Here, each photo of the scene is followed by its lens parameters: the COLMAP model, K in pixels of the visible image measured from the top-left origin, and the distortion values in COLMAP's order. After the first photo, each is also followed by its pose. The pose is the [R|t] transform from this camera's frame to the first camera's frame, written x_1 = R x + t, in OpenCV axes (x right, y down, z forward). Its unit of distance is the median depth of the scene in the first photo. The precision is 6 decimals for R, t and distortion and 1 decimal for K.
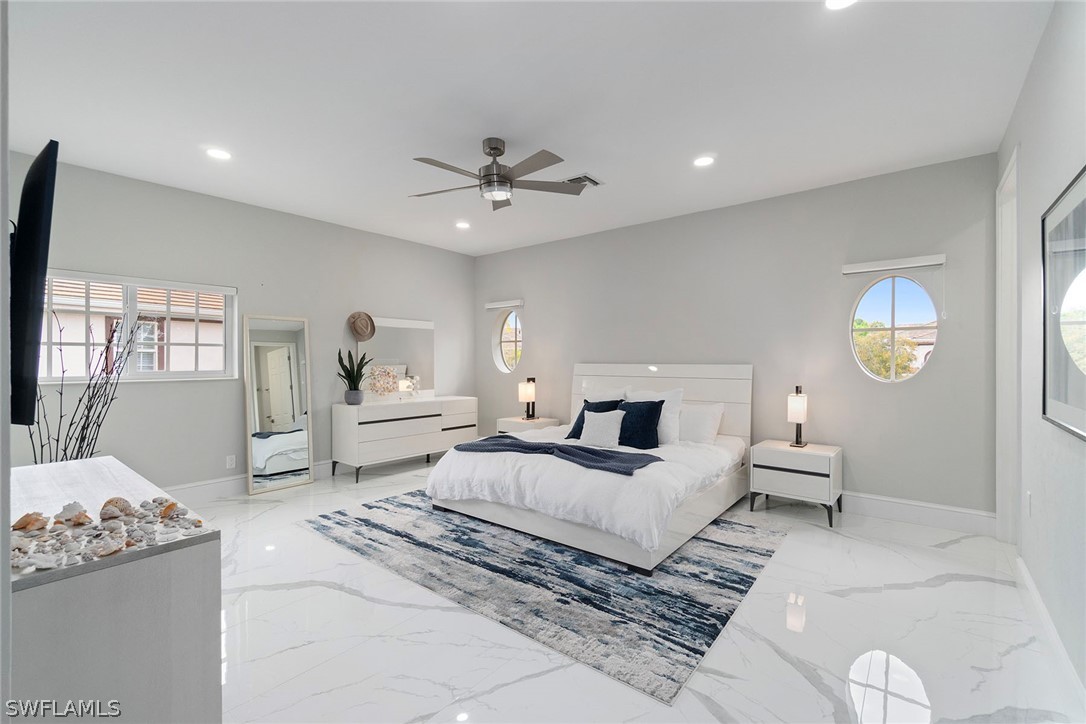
lens RADIAL K [[466.2, 0, 543.0], [0, 466.2, 362.0], [0, 0, 1]] dist [-0.003352, -0.000293]
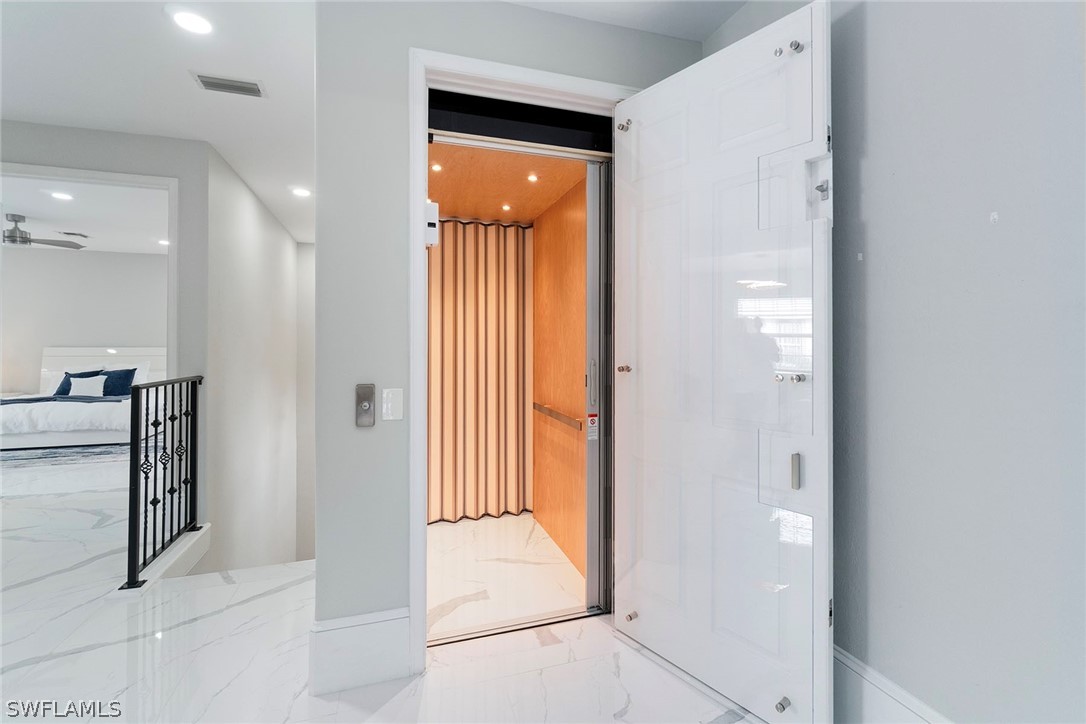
lens RADIAL K [[480.9, 0, 546.6], [0, 480.9, 335.5], [0, 0, 1]] dist [0.000168, 0.000207]
pose [[0.535582, 0.016377, 0.844324, -0.453718], [-0.000354, 0.999816, -0.019168, -0.006422], [-0.844483, 0.009968, 0.535490, -1.299523]]
